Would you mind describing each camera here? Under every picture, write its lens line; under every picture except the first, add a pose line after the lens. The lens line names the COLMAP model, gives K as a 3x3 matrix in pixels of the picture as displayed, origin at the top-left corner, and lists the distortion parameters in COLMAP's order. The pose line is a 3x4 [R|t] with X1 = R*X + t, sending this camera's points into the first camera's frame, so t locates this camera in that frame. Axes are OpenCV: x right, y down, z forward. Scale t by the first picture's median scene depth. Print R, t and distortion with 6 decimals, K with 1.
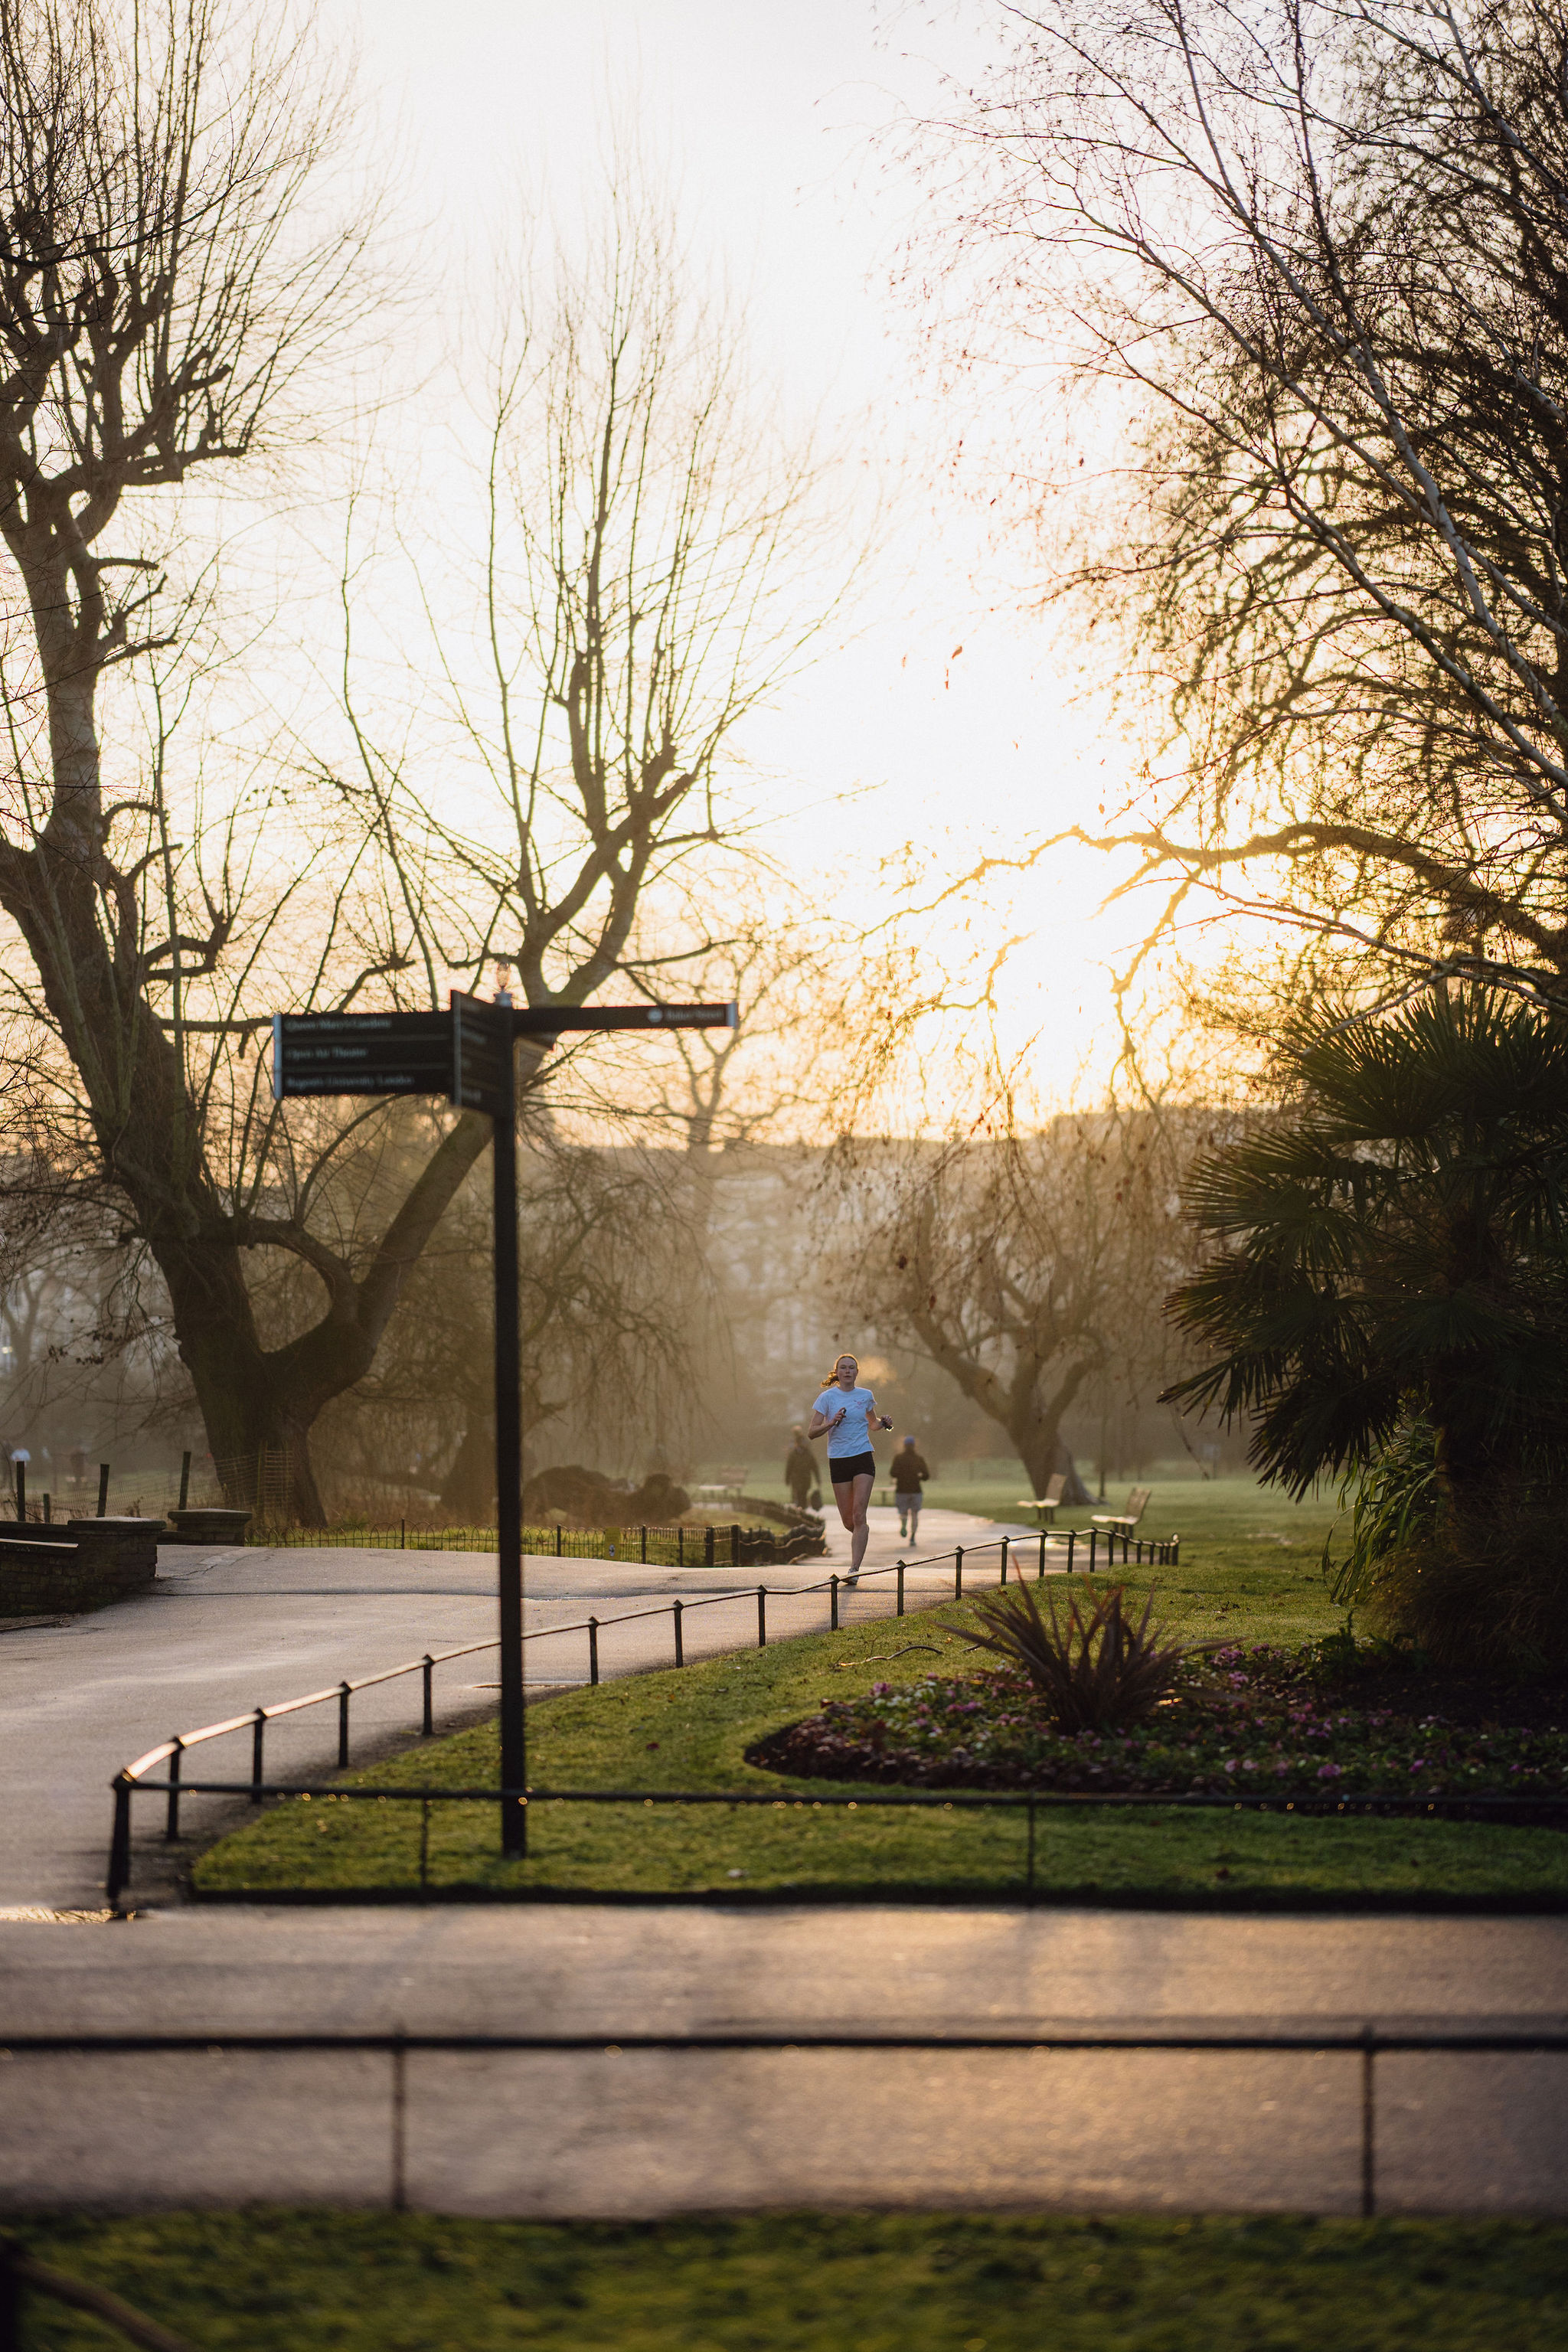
lens RADIAL K [[5731.3, 0, 782.9], [0, 5731.3, 1176.8], [0, 0, 1]] dist [0.139406, 0.000000]
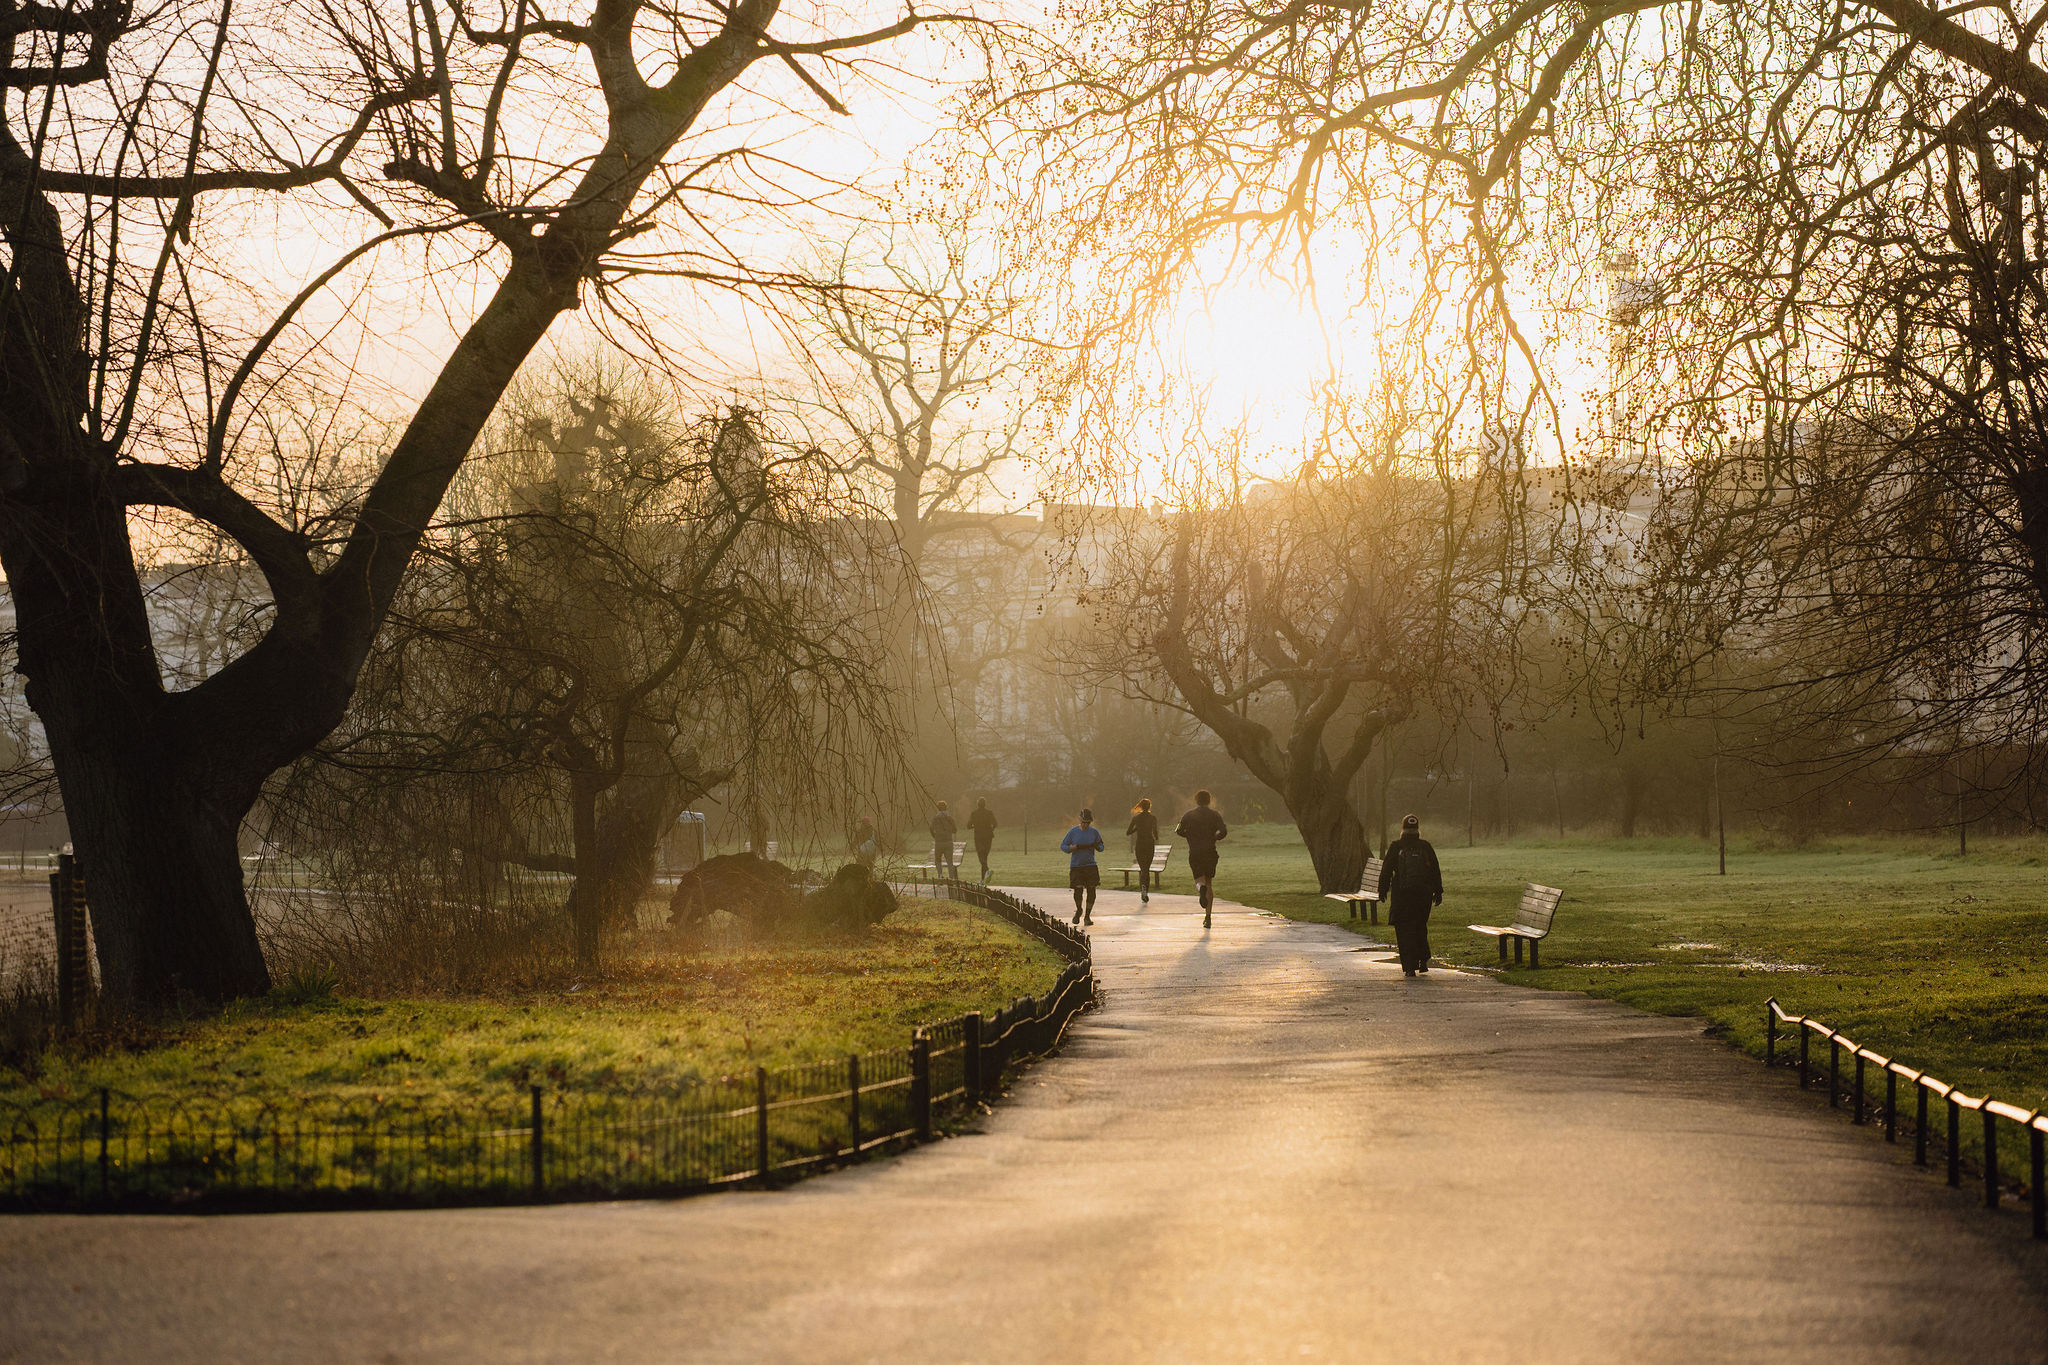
lens RADIAL K [[4990.5, 0, 1024.1], [0, 4990.5, 682.4], [0, 0, 1]] dist [0.139406, 0.000000]
pose [[0.999897, -0.012065, 0.007812, -0.004689], [0.011892, 0.999690, 0.021895, 0.015538], [-0.008074, -0.021799, 0.999730, 0.387084]]
